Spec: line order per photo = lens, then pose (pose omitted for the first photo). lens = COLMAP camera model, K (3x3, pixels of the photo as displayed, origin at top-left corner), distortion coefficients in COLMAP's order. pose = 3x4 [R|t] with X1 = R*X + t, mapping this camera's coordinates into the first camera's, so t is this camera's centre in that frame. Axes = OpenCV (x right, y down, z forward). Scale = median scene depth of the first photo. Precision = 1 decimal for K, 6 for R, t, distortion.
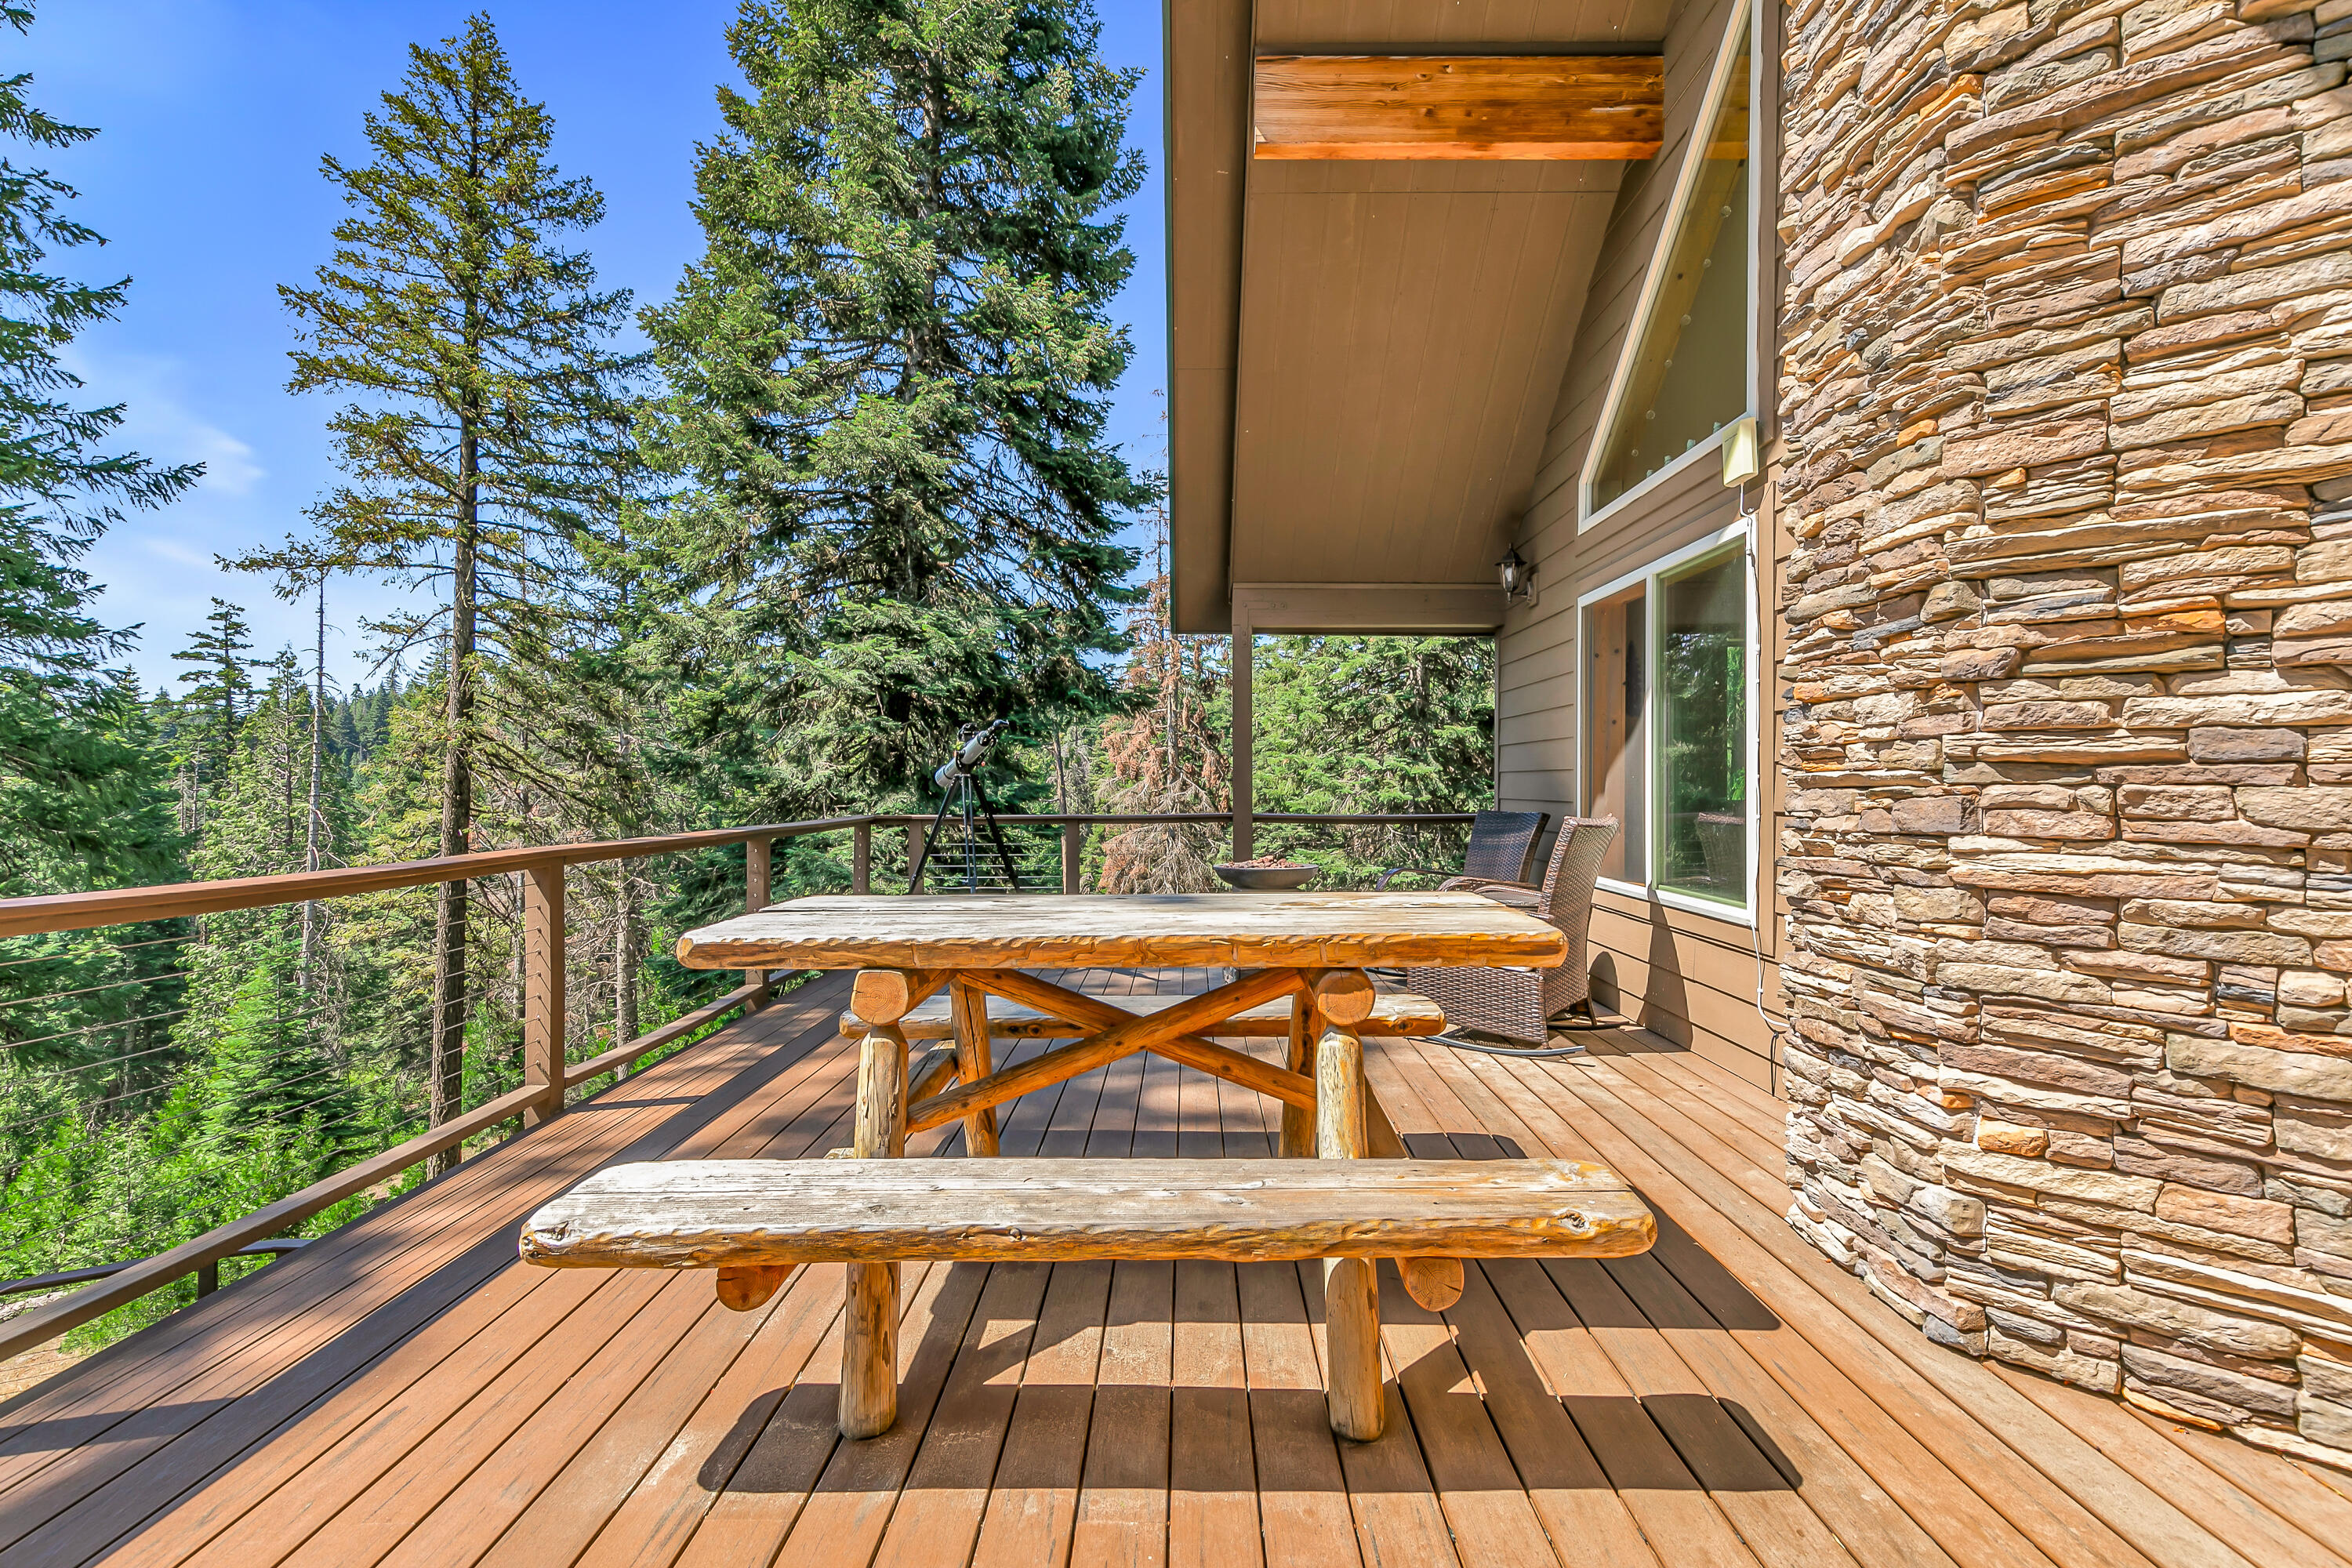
lens RADIAL K [[1001.6, 0, 1149.8], [0, 1001.6, 820.8], [0, 0, 1]] dist [0.007892, -0.000504]
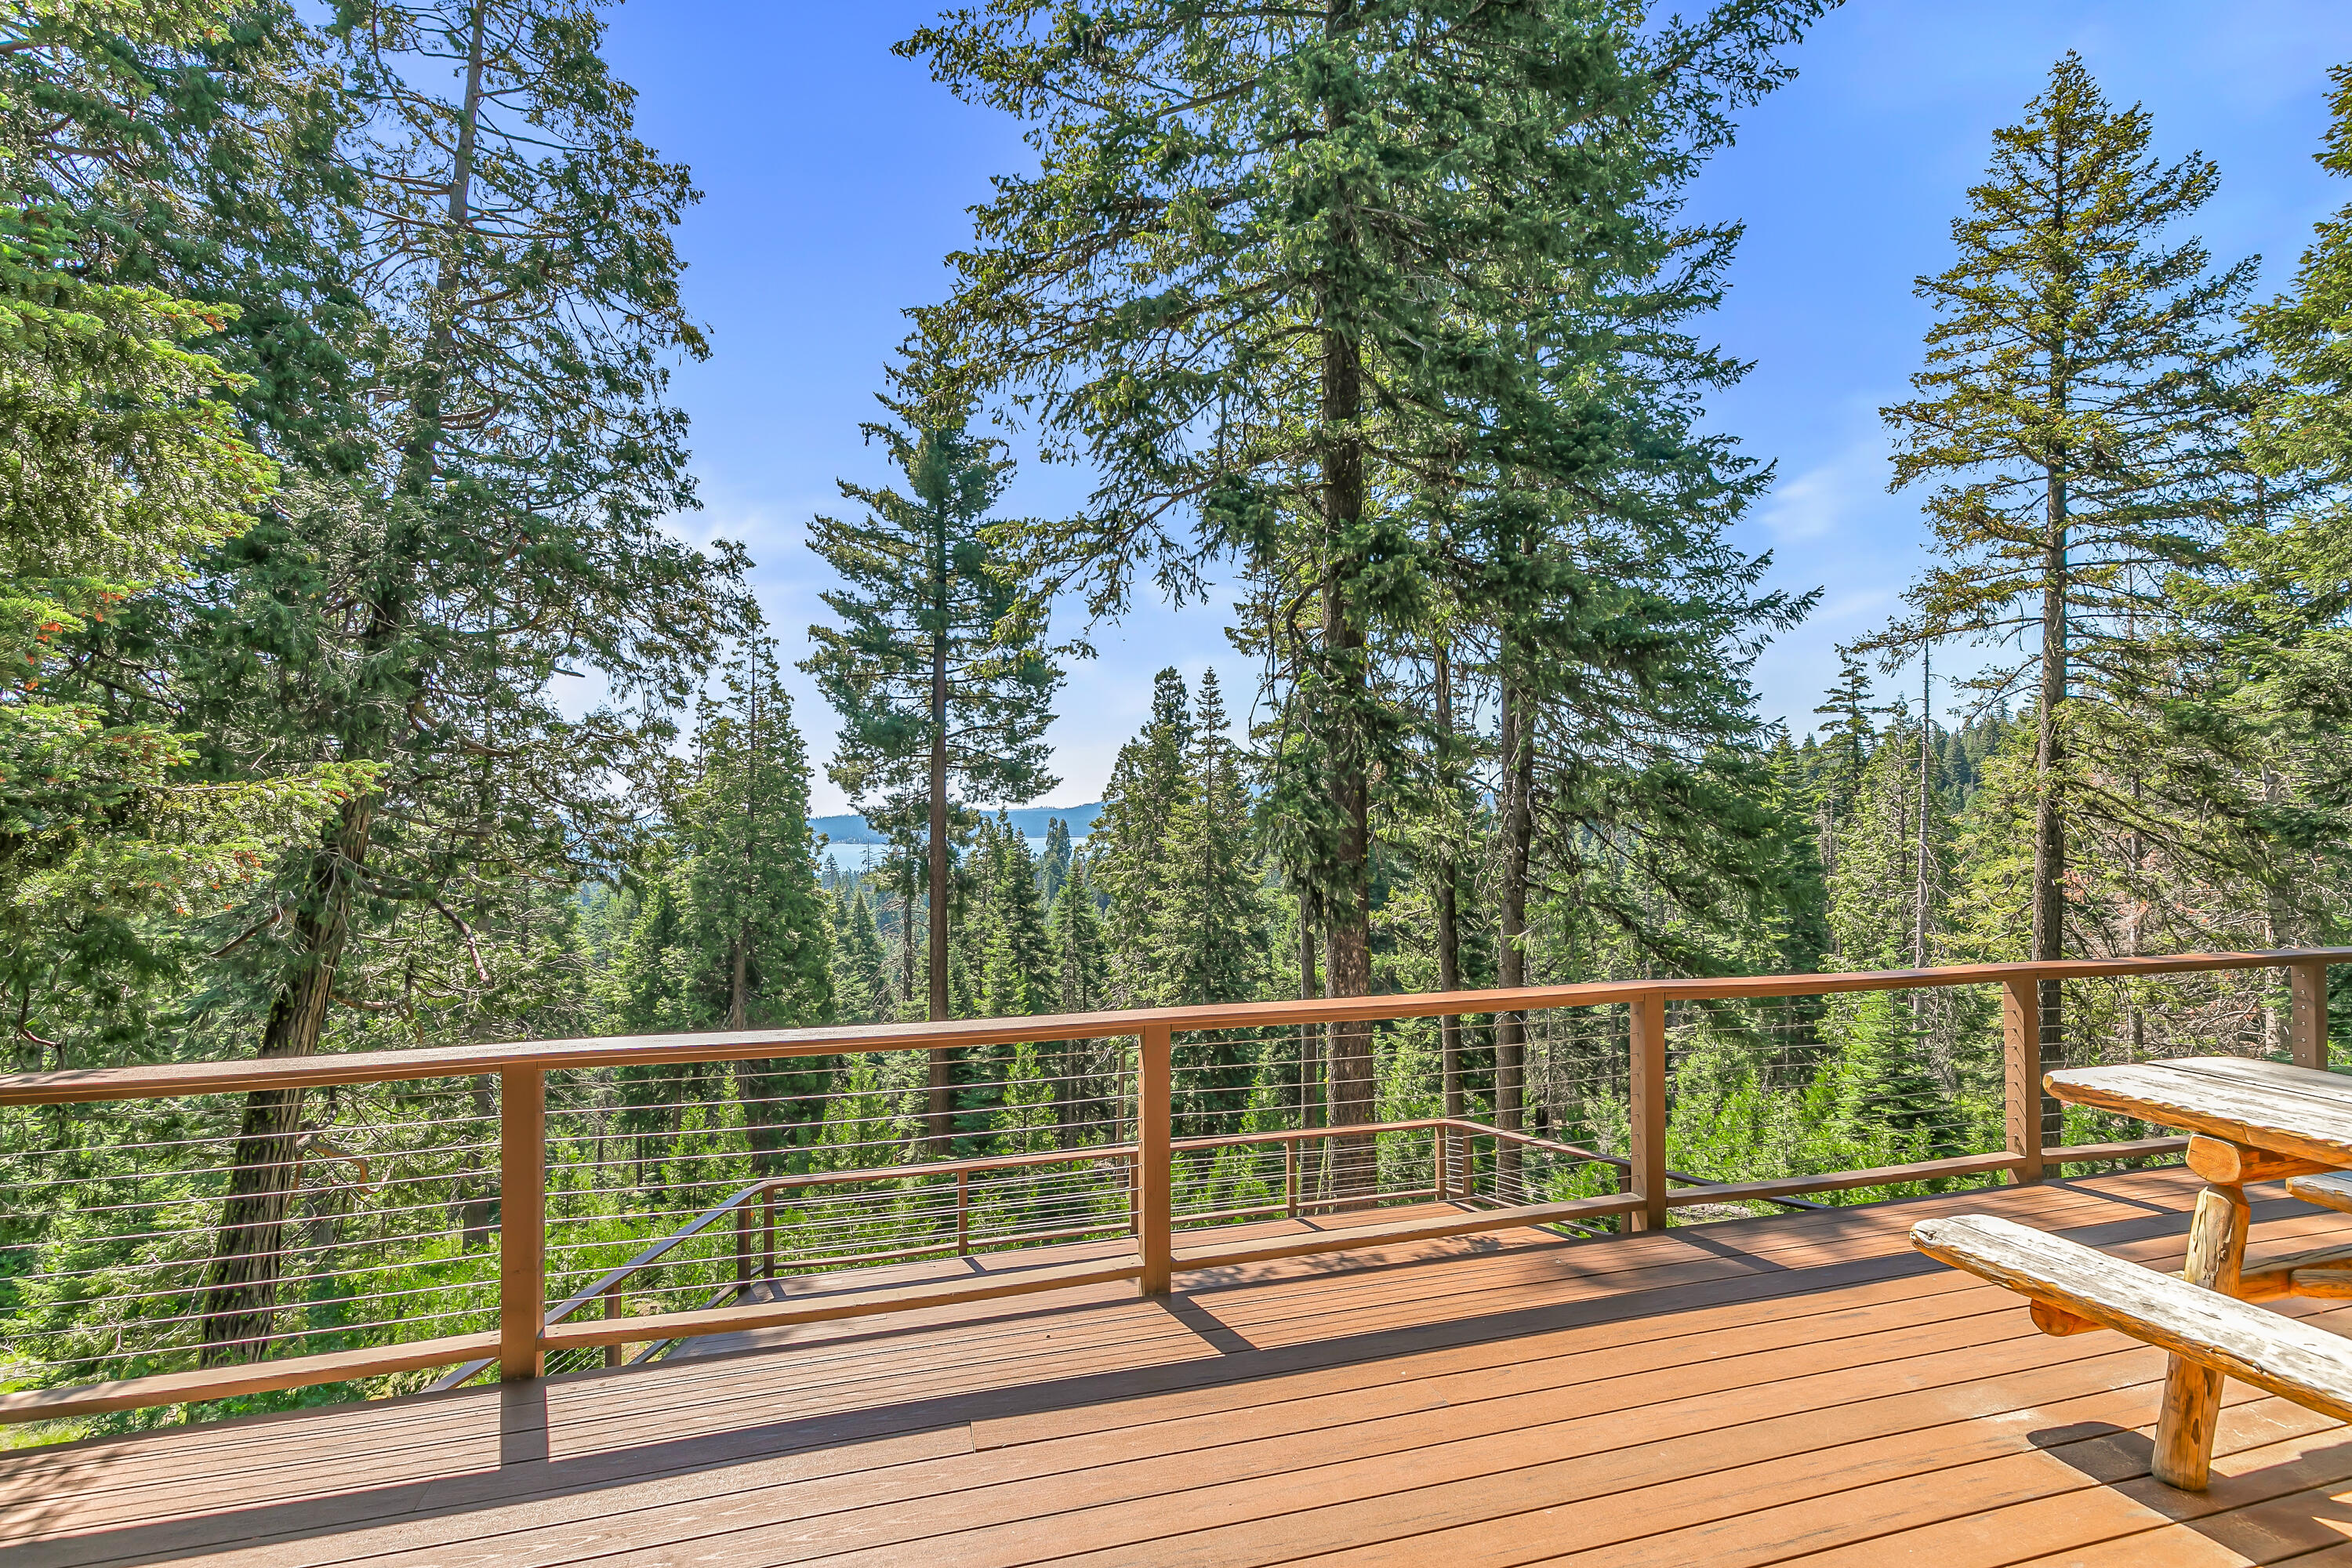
lens RADIAL K [[1001.6, 0, 1149.8], [0, 1001.6, 820.8], [0, 0, 1]] dist [0.007892, -0.000504]
pose [[0.210666, -0.018375, -0.977385, 0.098662], [0.000990, 0.999827, -0.018584, -0.031955], [0.977558, 0.002948, 0.210647, -0.079545]]
